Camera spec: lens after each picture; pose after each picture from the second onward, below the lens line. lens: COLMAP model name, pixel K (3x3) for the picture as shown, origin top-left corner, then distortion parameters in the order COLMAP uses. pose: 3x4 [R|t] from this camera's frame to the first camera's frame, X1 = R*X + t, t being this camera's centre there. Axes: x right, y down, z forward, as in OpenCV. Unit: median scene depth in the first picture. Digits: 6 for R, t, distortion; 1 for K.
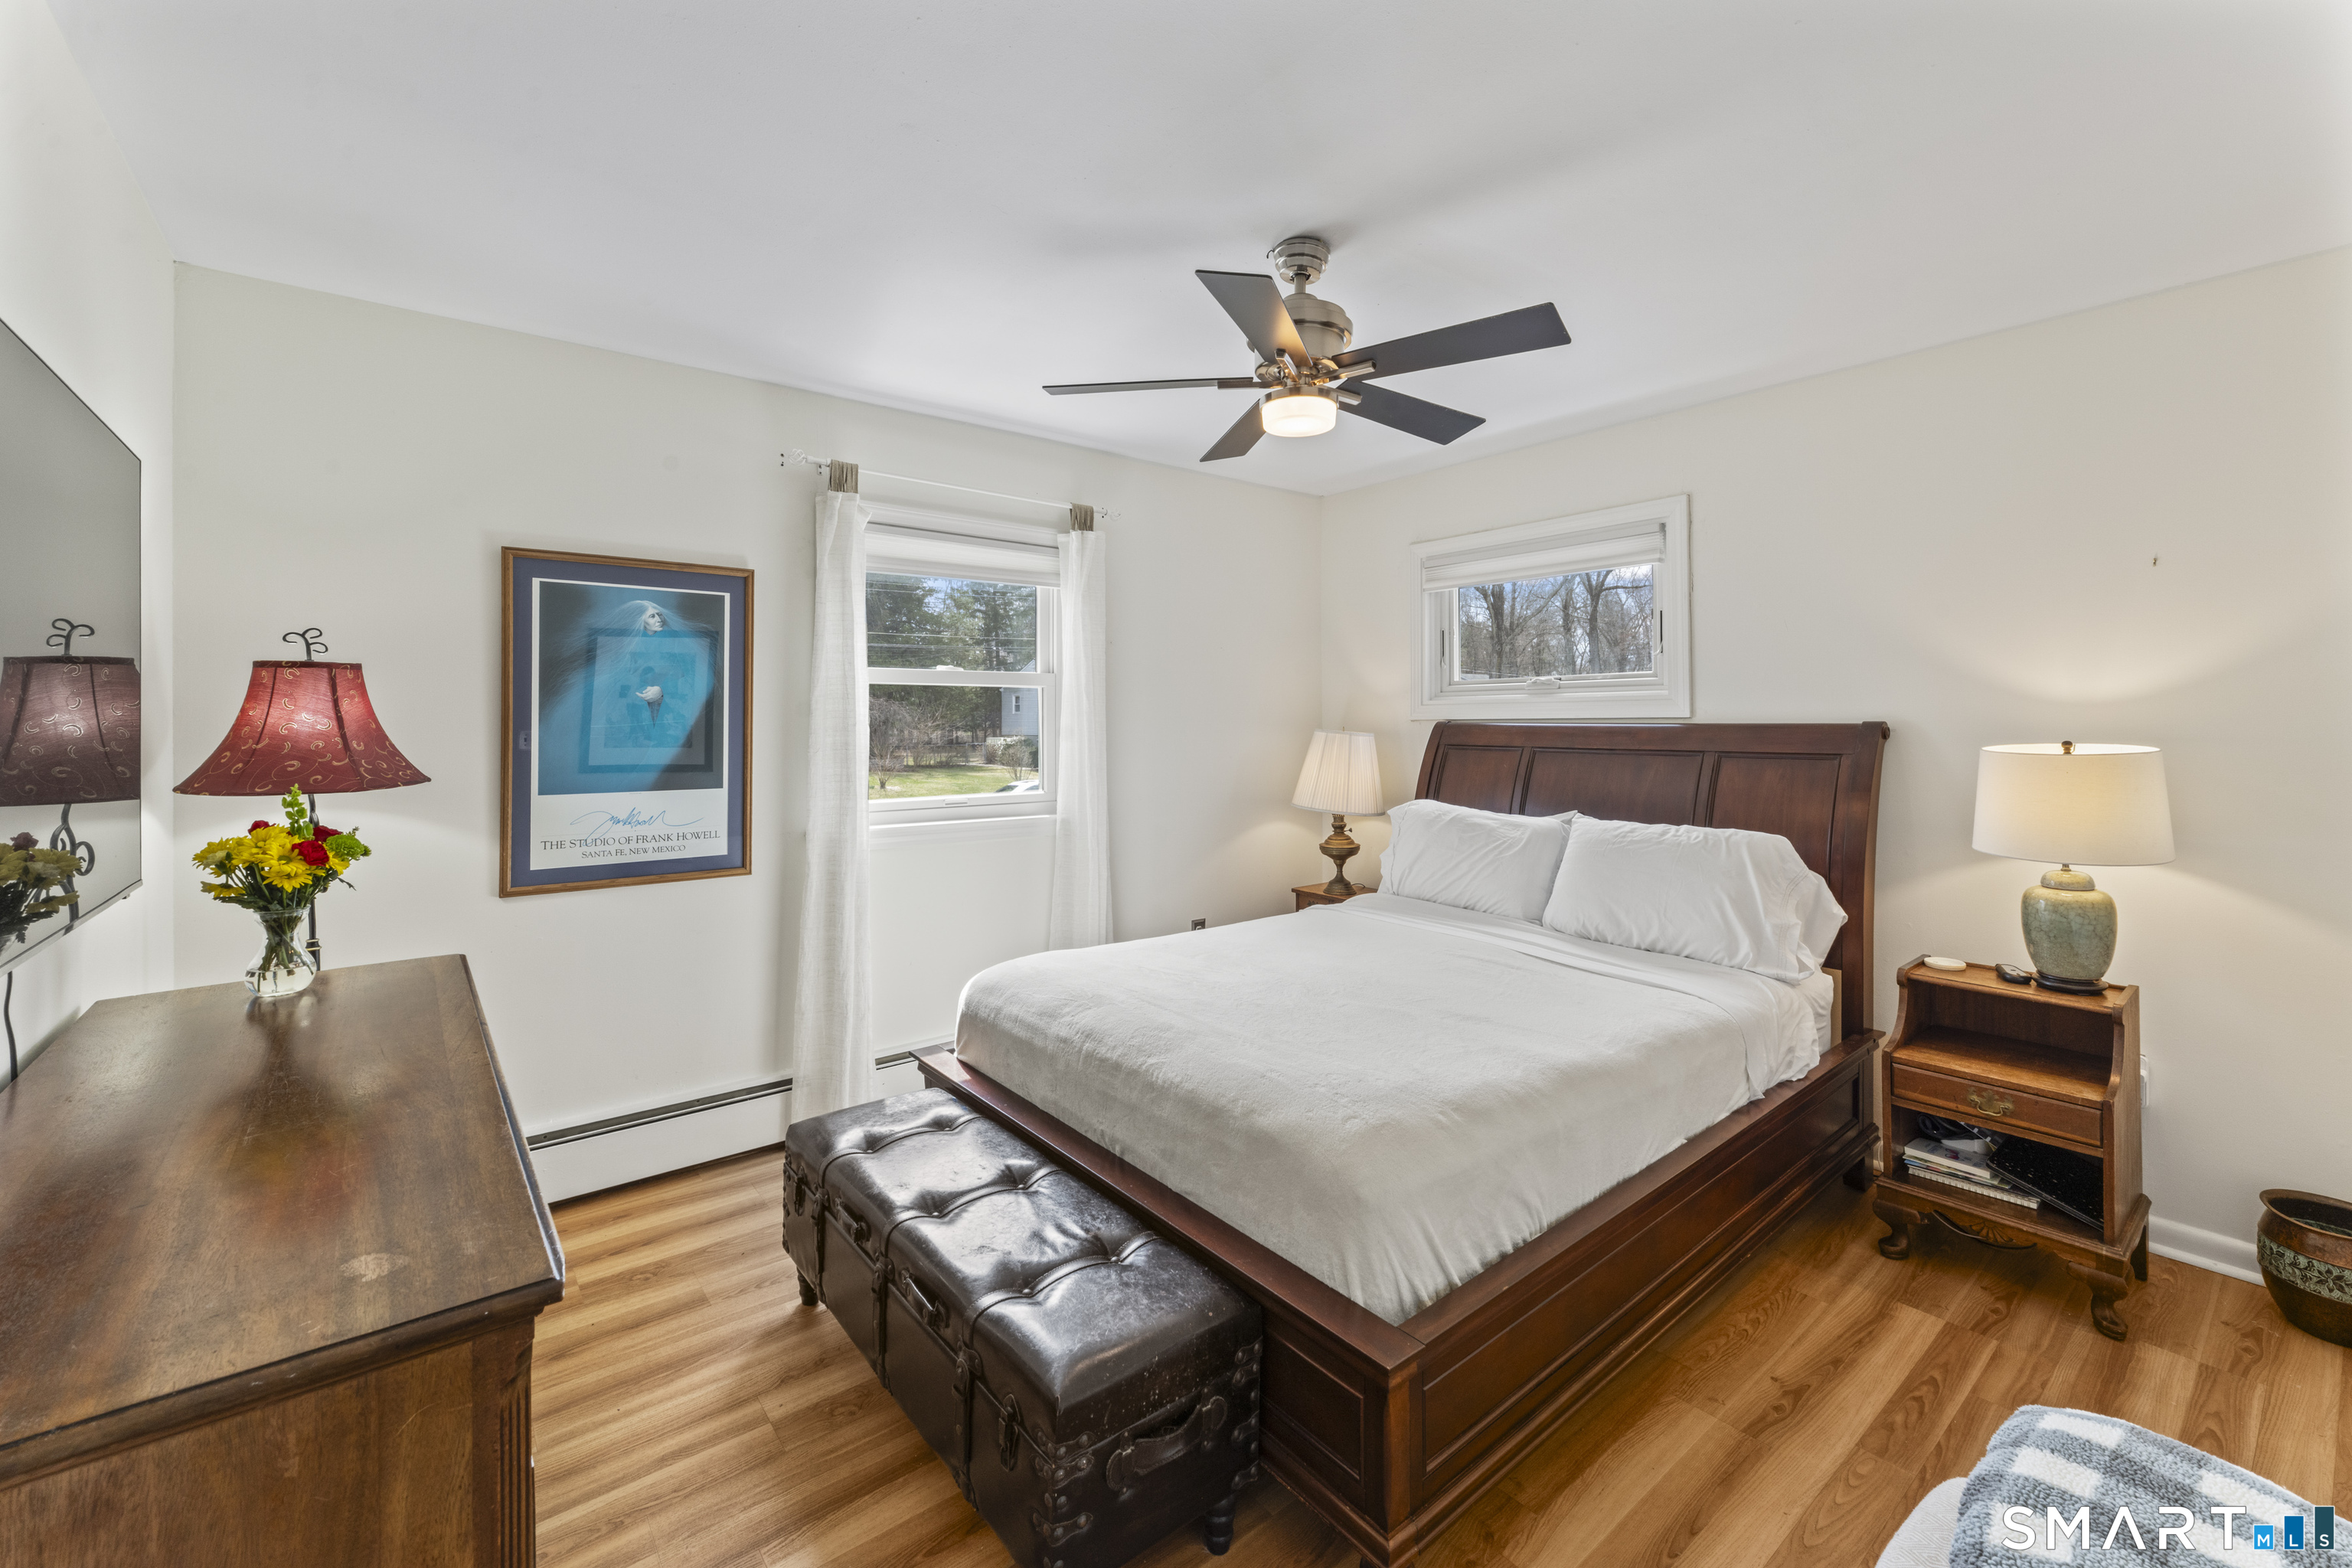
lens RADIAL K [[952.3, 0, 1174.0], [0, 952.3, 717.8], [0, 0, 1]] dist [0.000268, 0.000056]
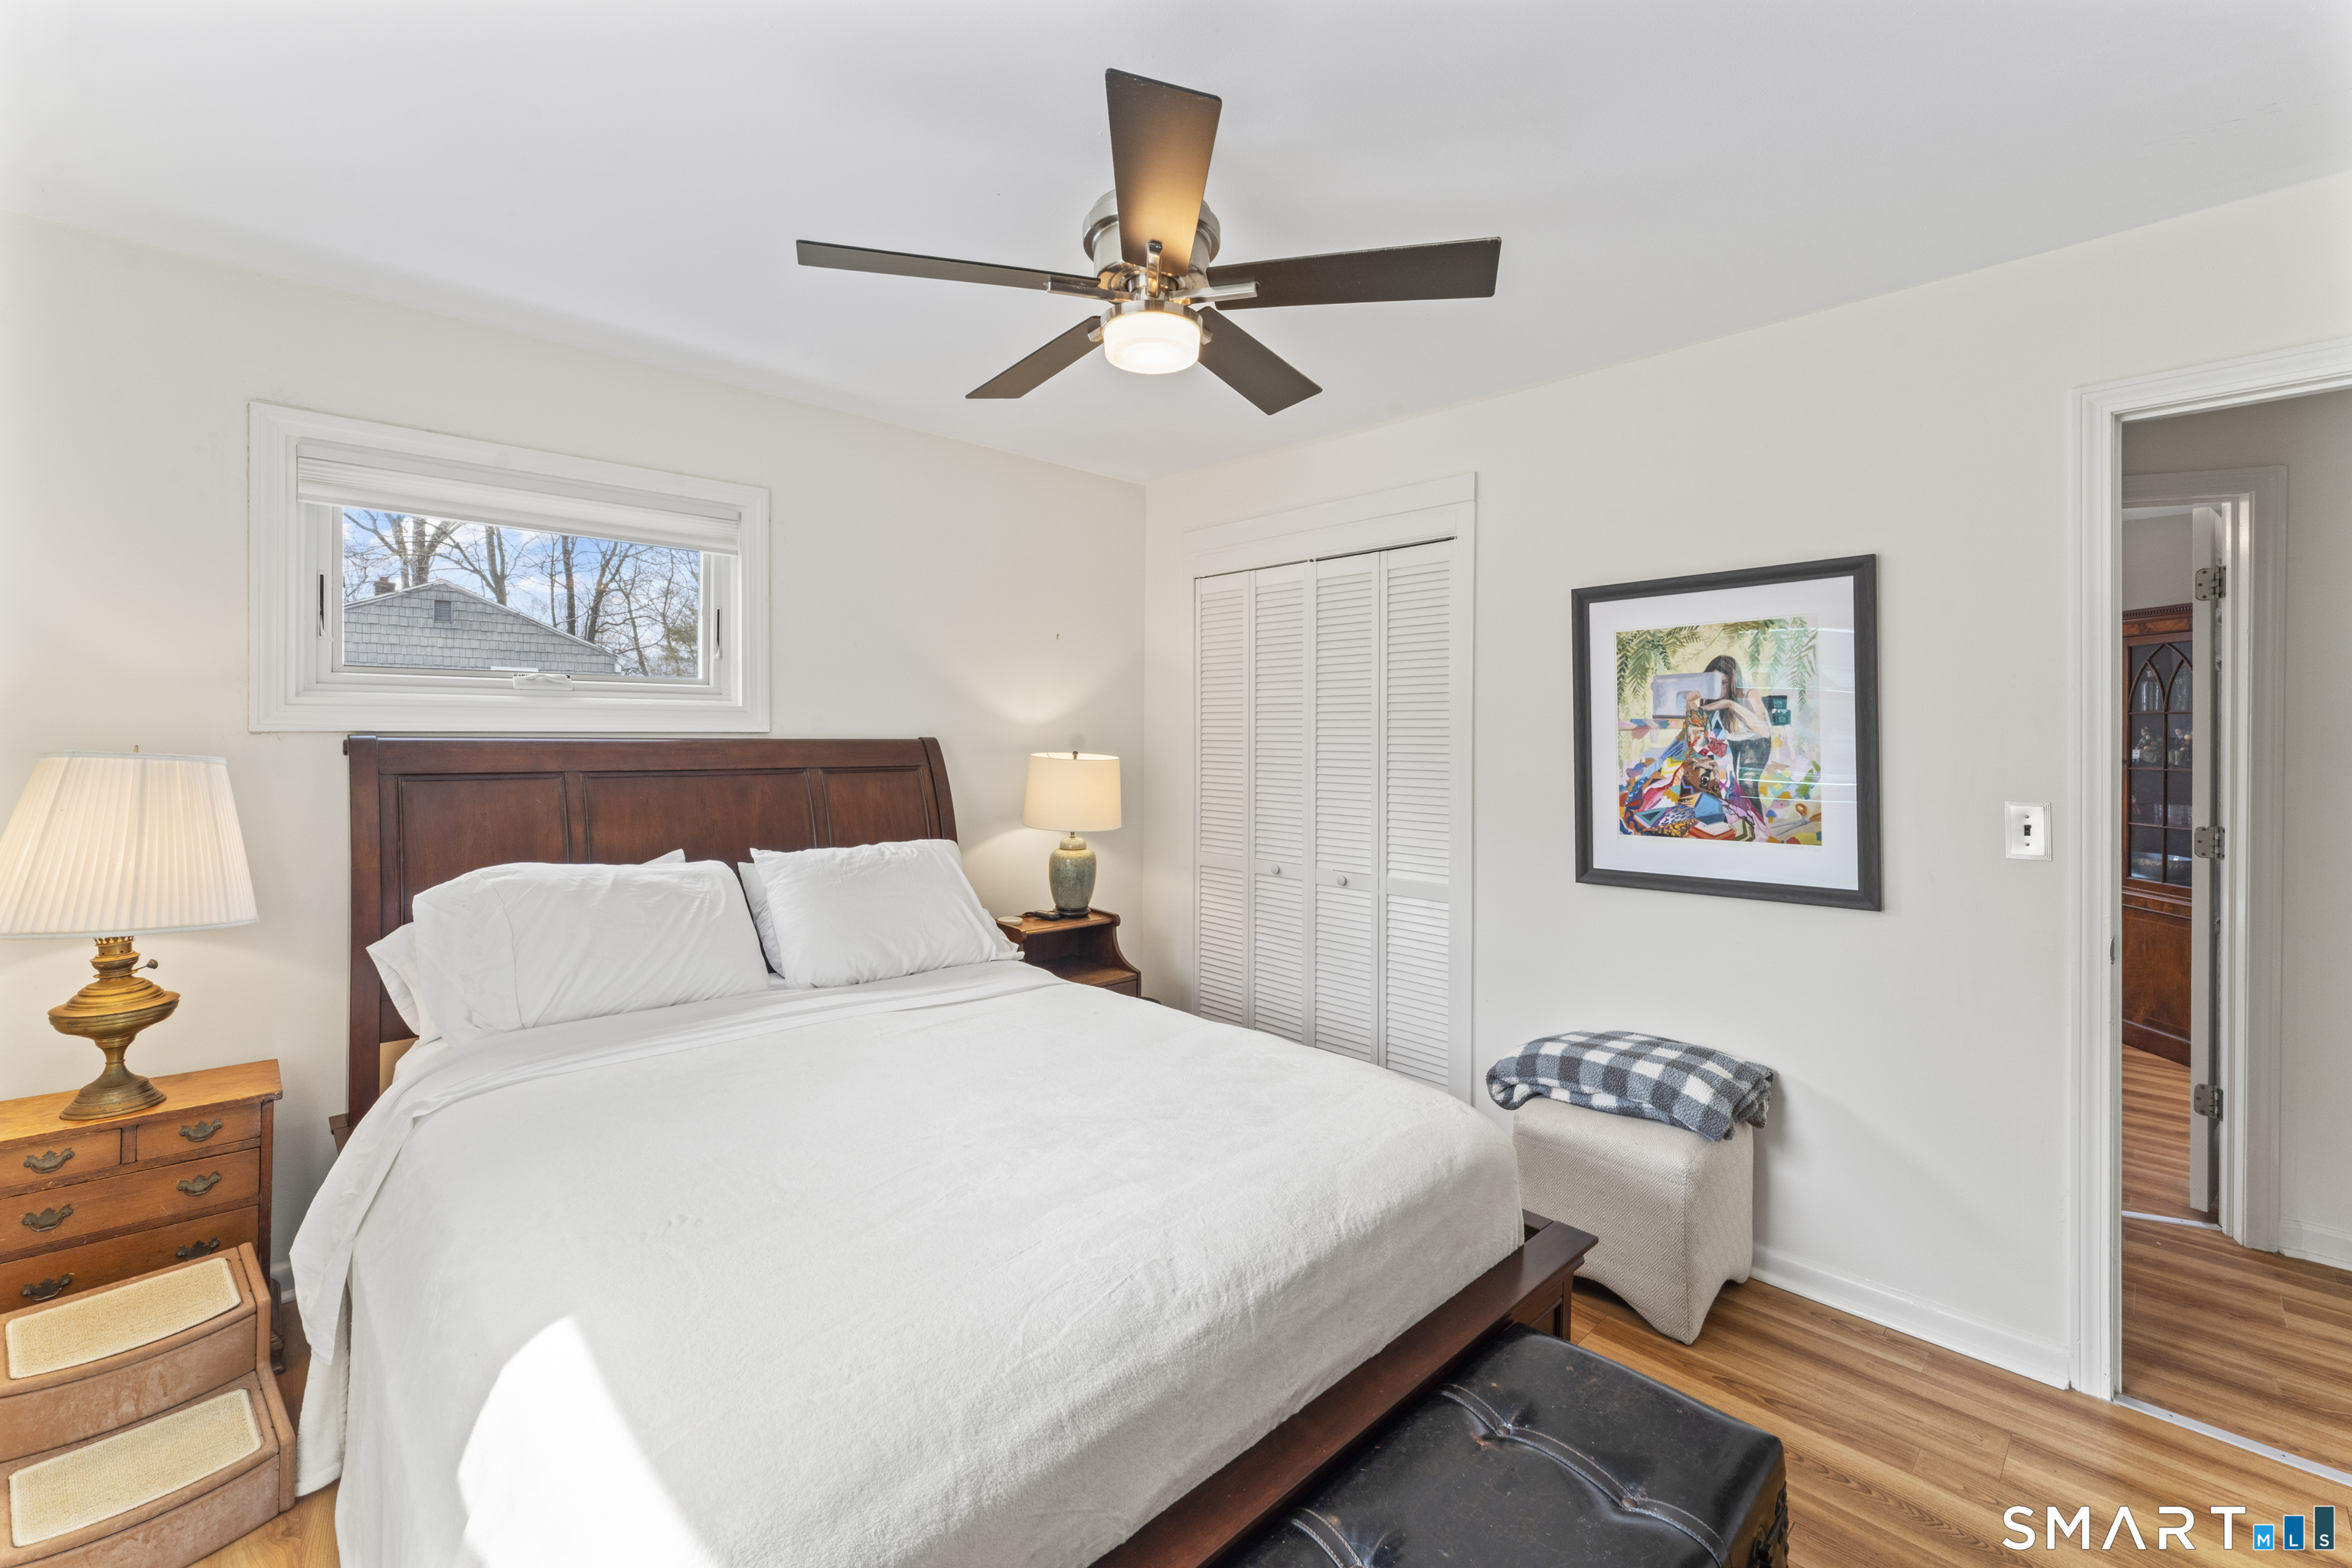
lens RADIAL K [[962.1, 0, 1175.7], [0, 962.1, 739.7], [0, 0, 1]] dist [-0.001316, -0.000112]
pose [[-0.073931, -0.002447, 0.997260, -0.523573], [-0.008062, 0.999966, 0.001856, 0.002433], [-0.997231, -0.007903, -0.073948, 0.845993]]
